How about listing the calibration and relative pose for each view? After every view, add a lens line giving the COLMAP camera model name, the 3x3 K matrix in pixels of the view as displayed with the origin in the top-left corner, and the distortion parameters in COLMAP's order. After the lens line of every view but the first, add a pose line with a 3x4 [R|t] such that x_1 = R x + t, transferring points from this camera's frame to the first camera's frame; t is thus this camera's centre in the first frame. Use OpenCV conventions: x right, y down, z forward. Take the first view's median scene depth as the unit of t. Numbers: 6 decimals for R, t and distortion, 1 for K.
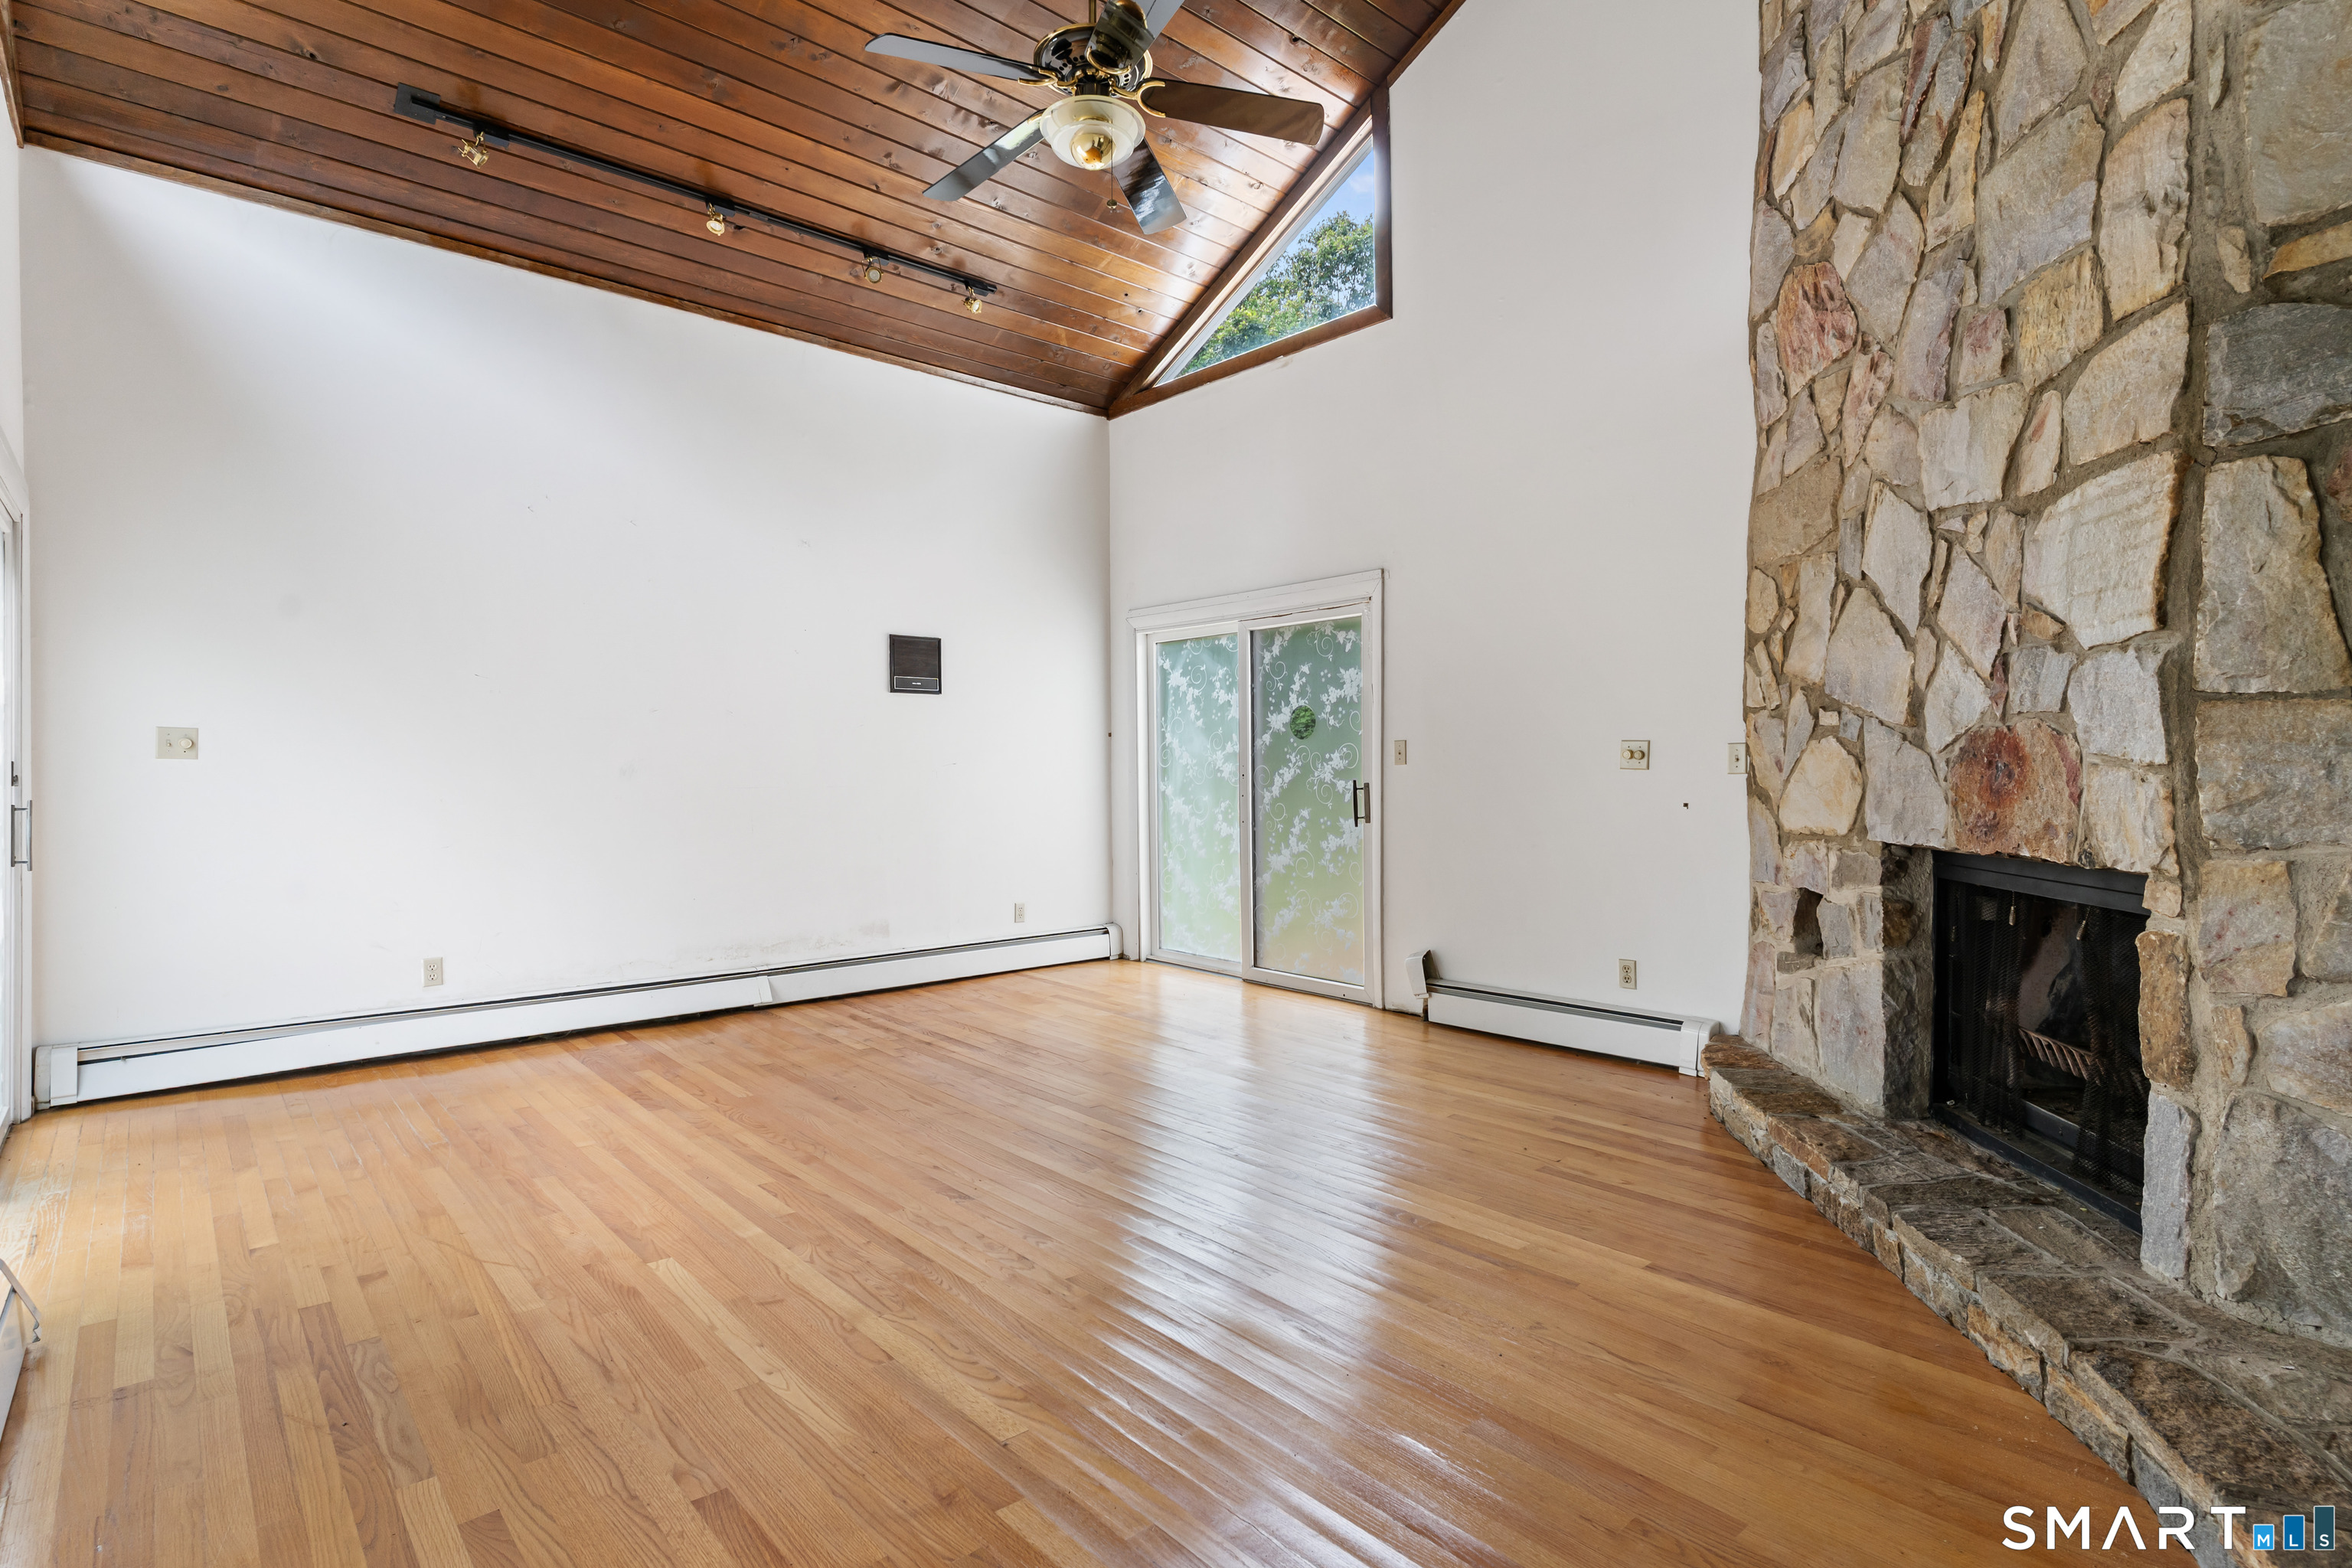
lens RADIAL K [[1142.3, 0, 1172.2], [0, 1142.3, 784.3], [0, 0, 1]] dist [-0.001588, -0.001897]
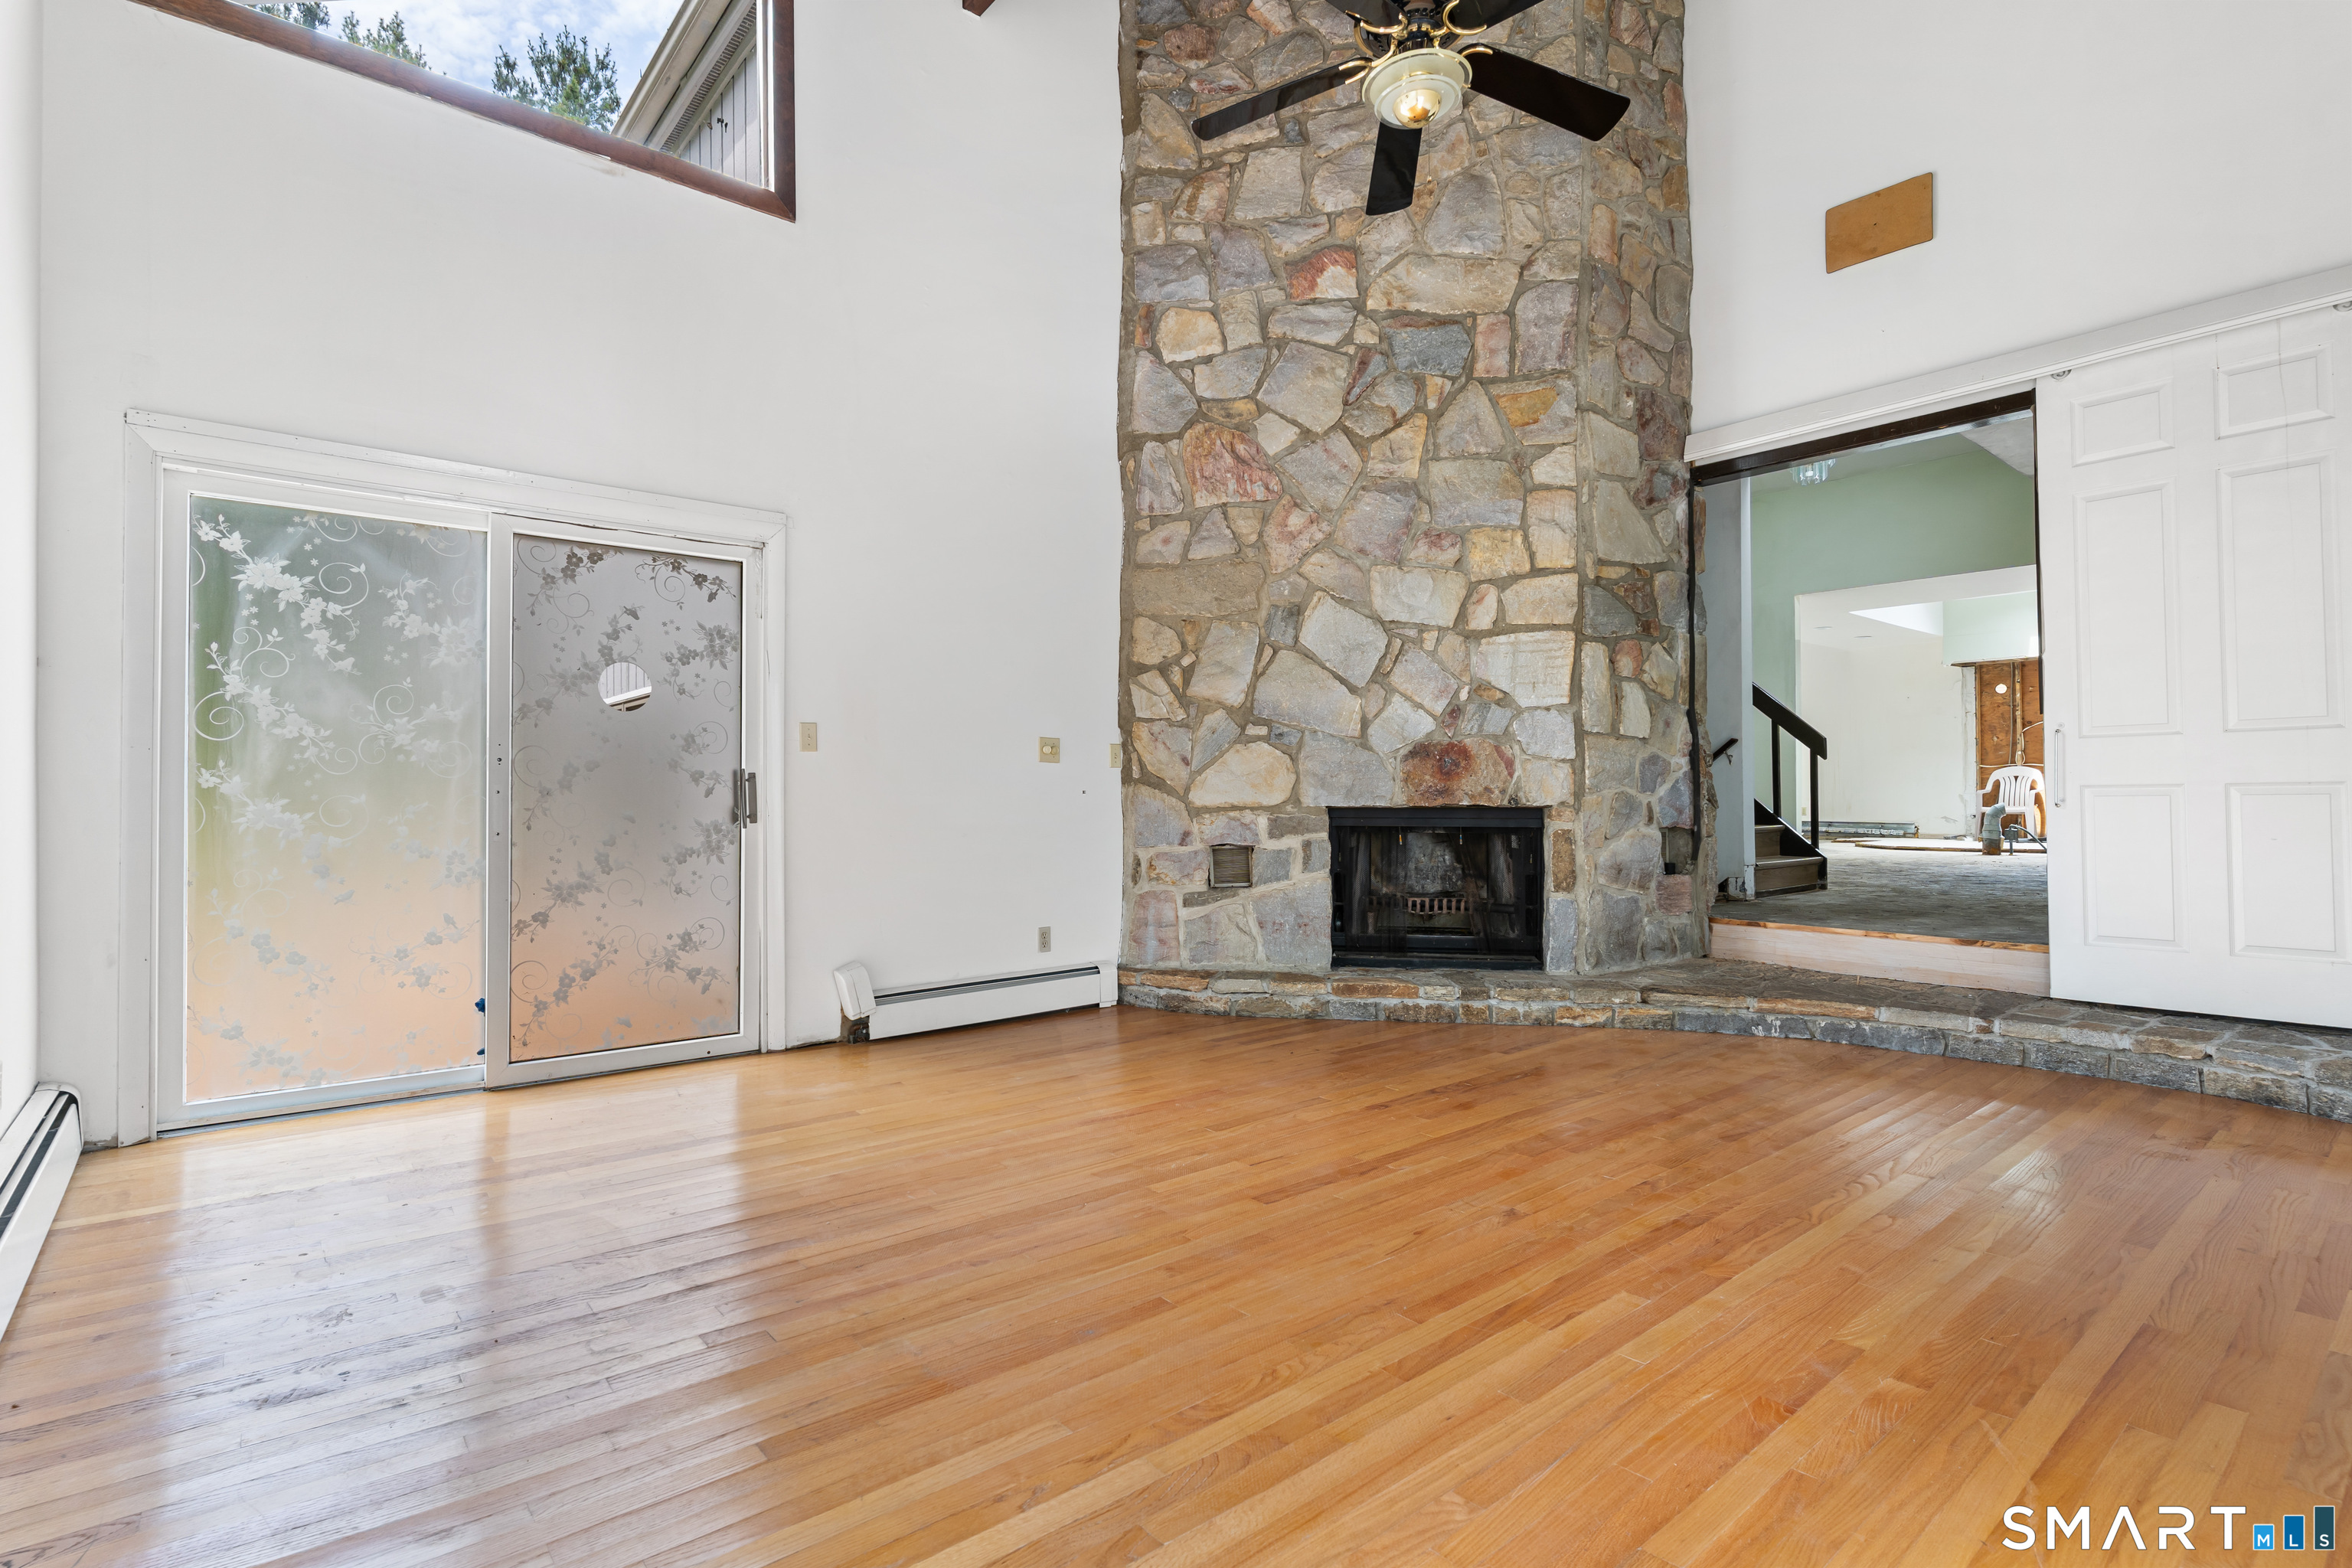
lens RADIAL K [[1142.3, 0, 1176.0], [0, 1142.3, 781.4], [0, 0, 1]] dist [-0.001588, -0.001897]
pose [[0.036995, 0.017751, 0.999158, -1.257752], [0.015018, 0.999719, -0.018317, 0.049048], [-0.999203, 0.015683, 0.036718, 1.377204]]
